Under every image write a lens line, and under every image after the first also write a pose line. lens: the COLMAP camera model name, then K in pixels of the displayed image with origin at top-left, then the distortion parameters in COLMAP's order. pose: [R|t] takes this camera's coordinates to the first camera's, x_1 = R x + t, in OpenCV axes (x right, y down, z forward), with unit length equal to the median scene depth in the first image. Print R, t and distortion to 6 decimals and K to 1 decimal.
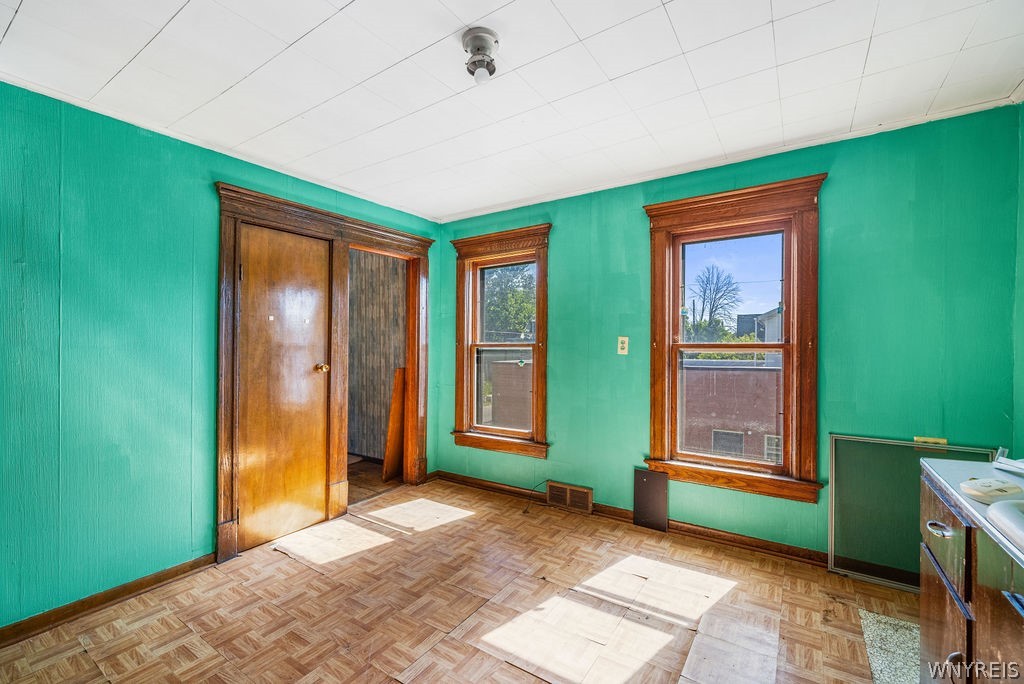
lens RADIAL K [[433.5, 0, 508.8], [0, 433.5, 351.3], [0, 0, 1]] dist [-0.000691, -0.000691]
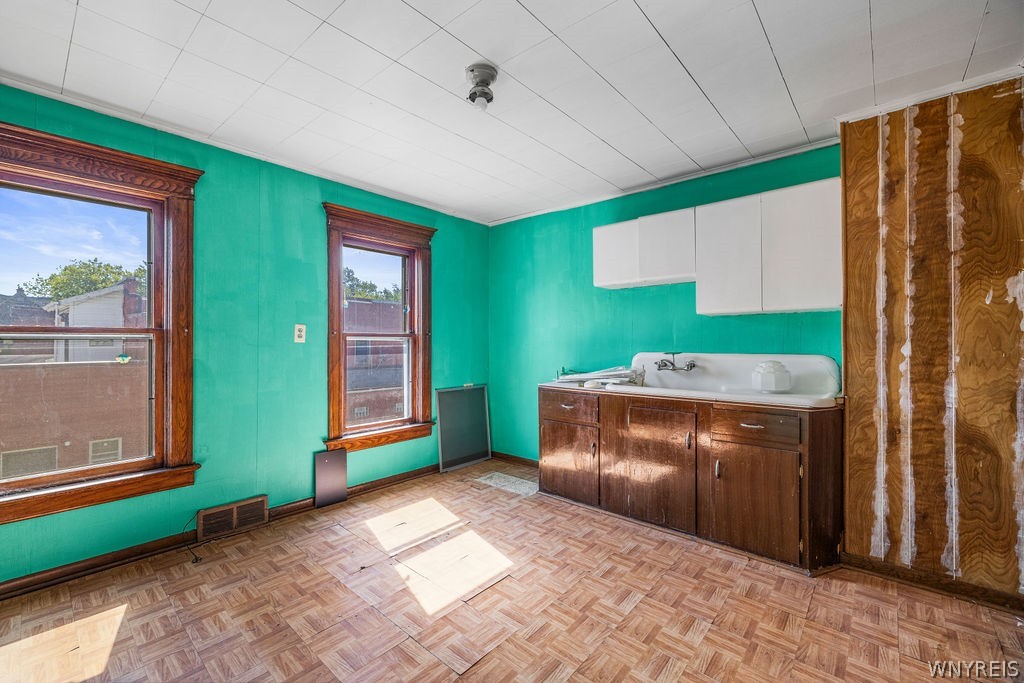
lens RADIAL K [[433.5, 0, 510.2], [0, 433.5, 335.8], [0, 0, 1]] dist [-0.000691, -0.000691]
pose [[0.123041, 0.001316, 0.992401, -0.706768], [-0.003989, 0.999992, -0.000831, -0.010700], [-0.992394, -0.003856, 0.123046, 0.439608]]
